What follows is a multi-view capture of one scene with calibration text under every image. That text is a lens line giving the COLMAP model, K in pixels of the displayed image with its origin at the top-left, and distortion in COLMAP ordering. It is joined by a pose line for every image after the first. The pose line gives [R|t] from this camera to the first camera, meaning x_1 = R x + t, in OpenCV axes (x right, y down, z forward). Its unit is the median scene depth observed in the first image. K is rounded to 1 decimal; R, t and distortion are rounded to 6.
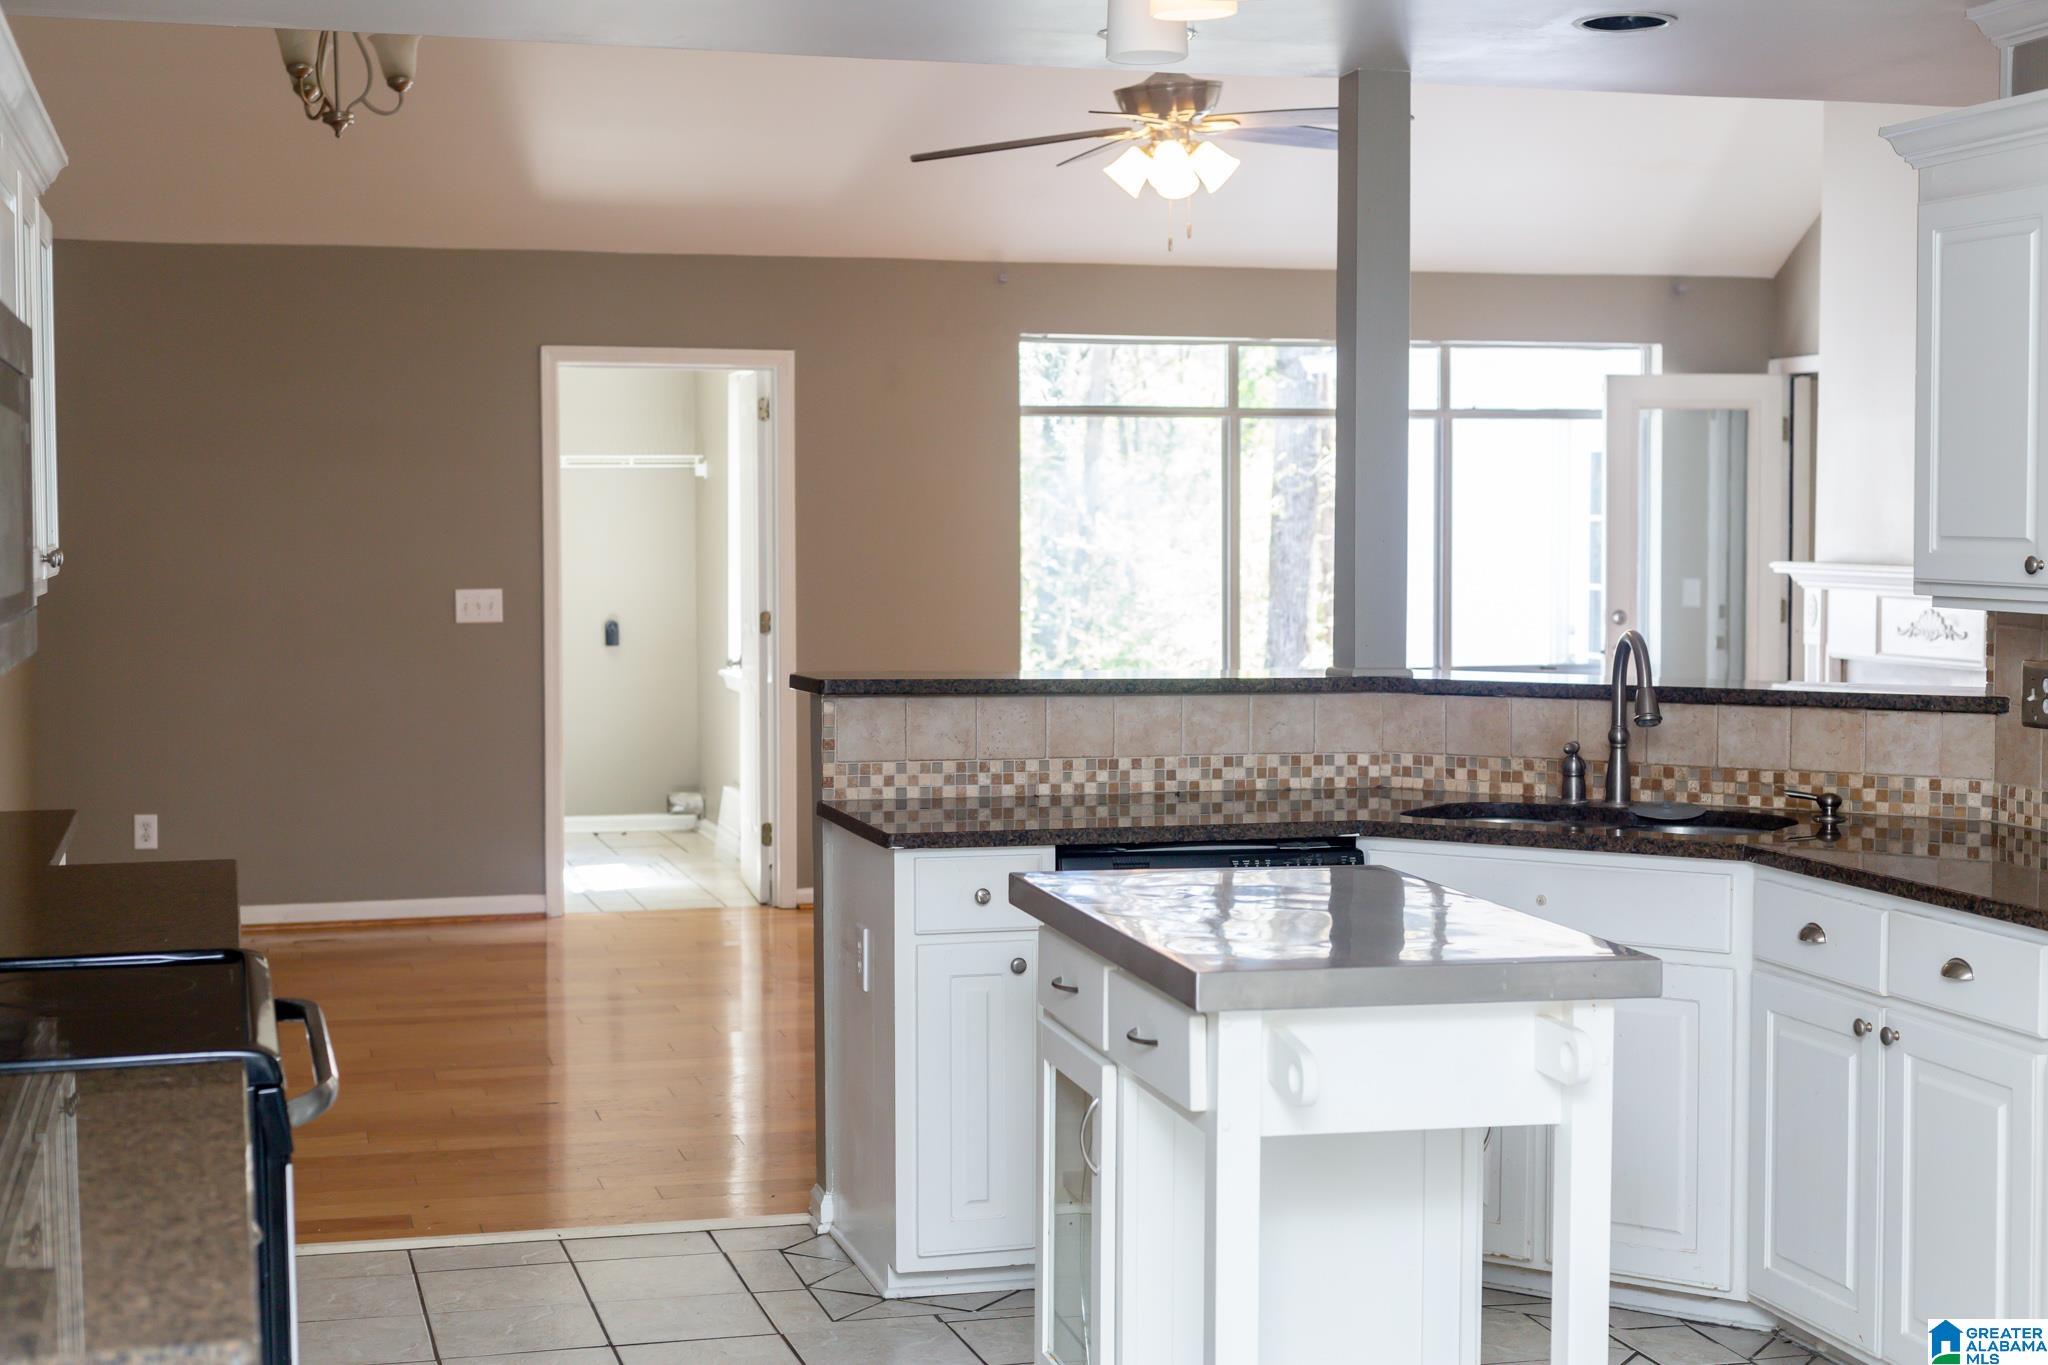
lens RADIAL K [[2941.6, 0, 1024.0], [0, 2941.6, 682.5], [0, 0, 1]] dist [0.021673, -0.005796]
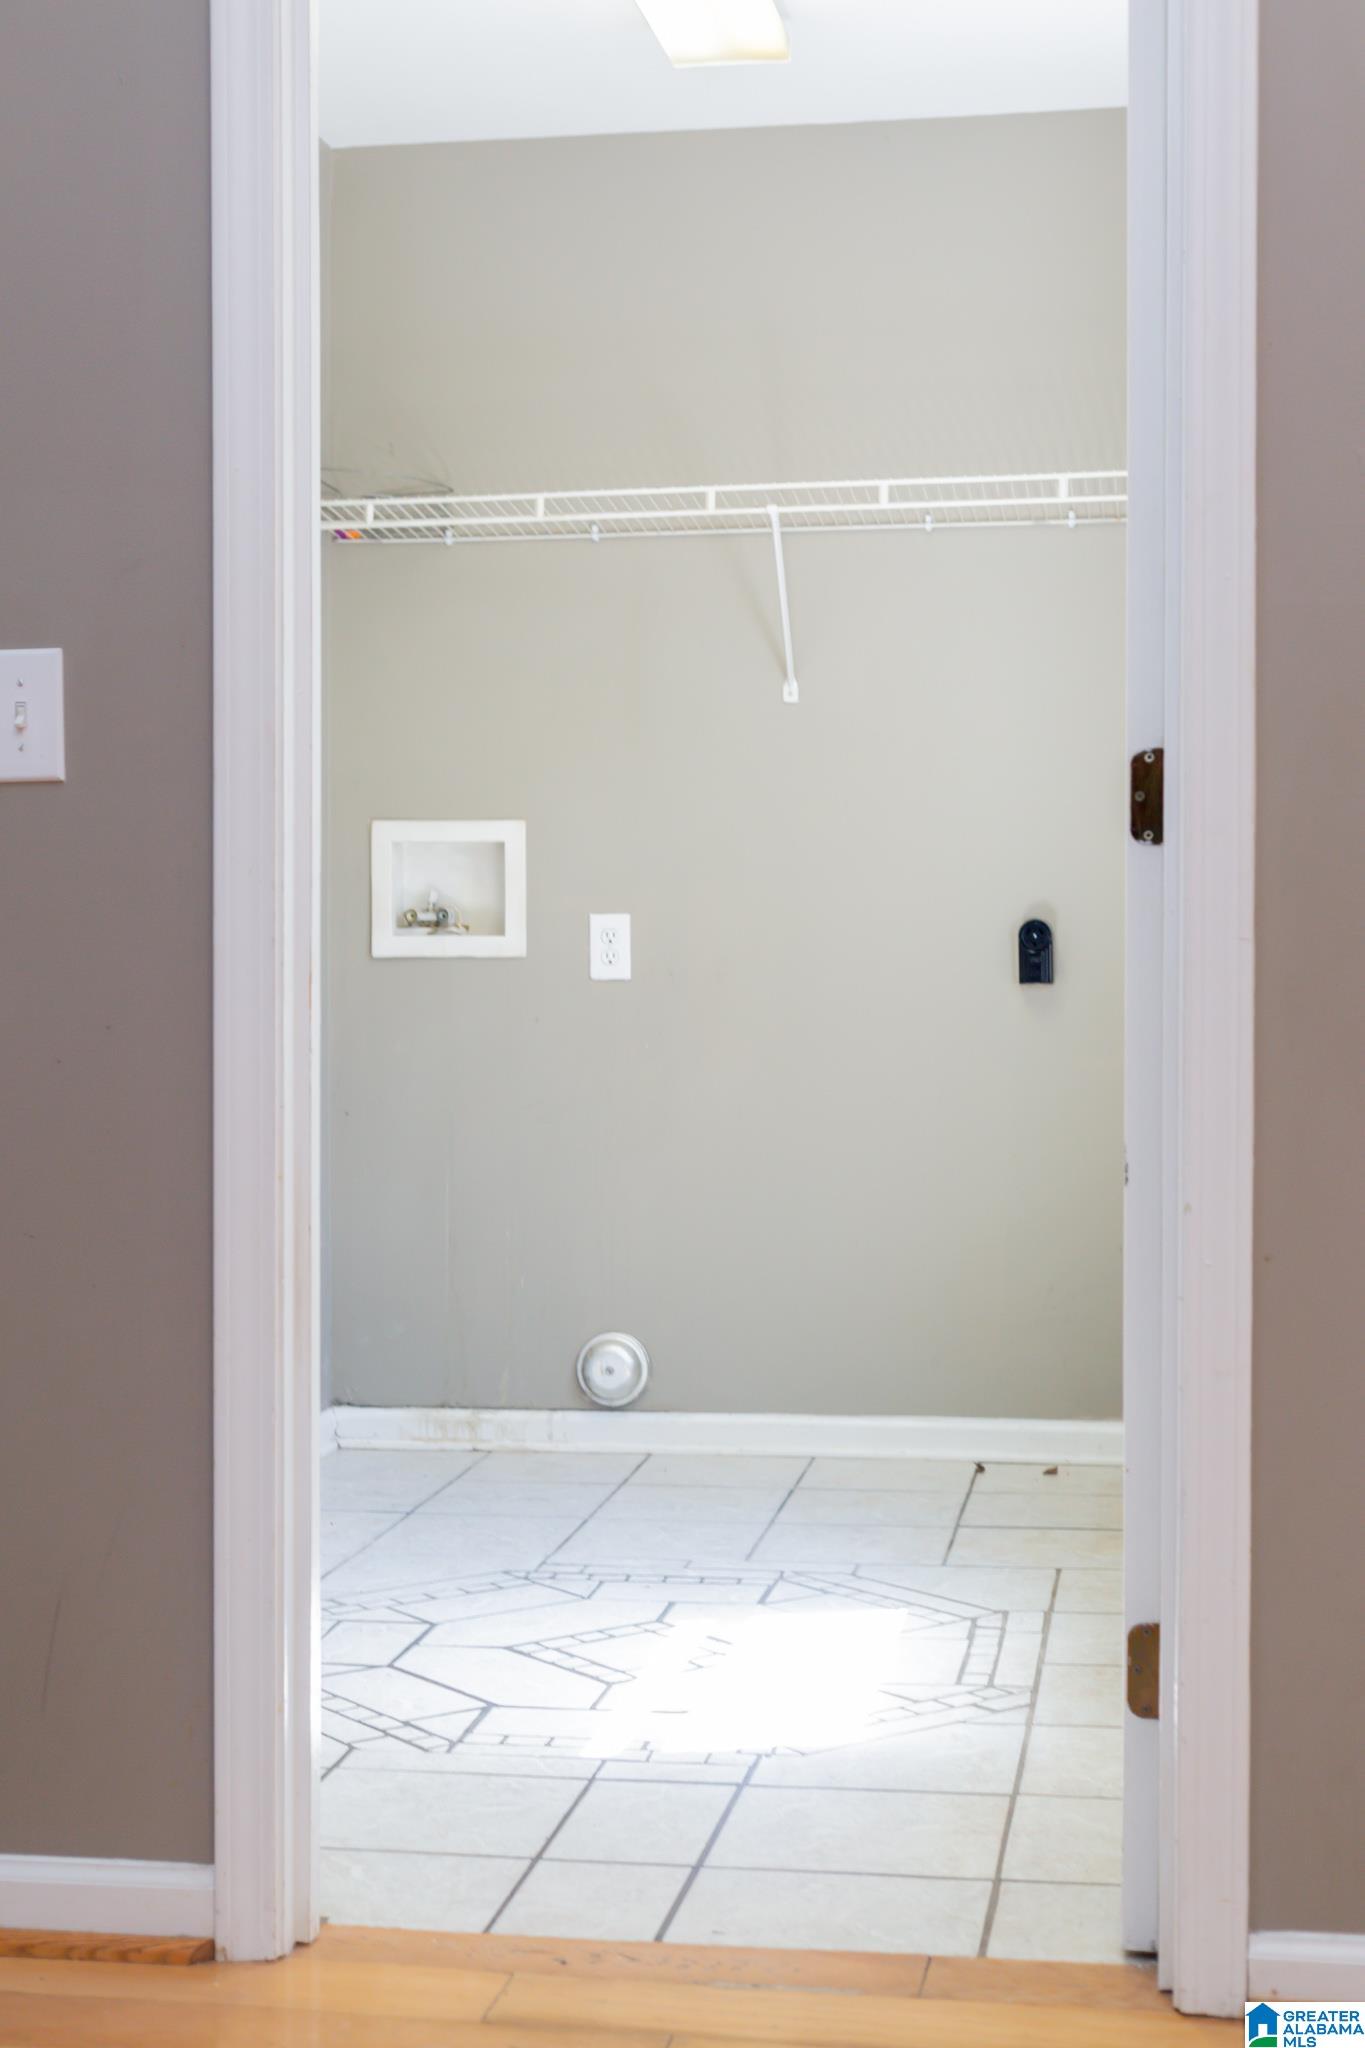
lens RADIAL K [[2941.6, 0, 682.5], [0, 2941.6, 1024.0], [0, 0, 1]] dist [0.021673, -0.005796]
pose [[0.907879, 0.006898, -0.419176, -0.021448], [-0.020887, 0.999367, -0.028794, 0.006738], [0.418712, 0.034897, 0.907448, 0.786267]]
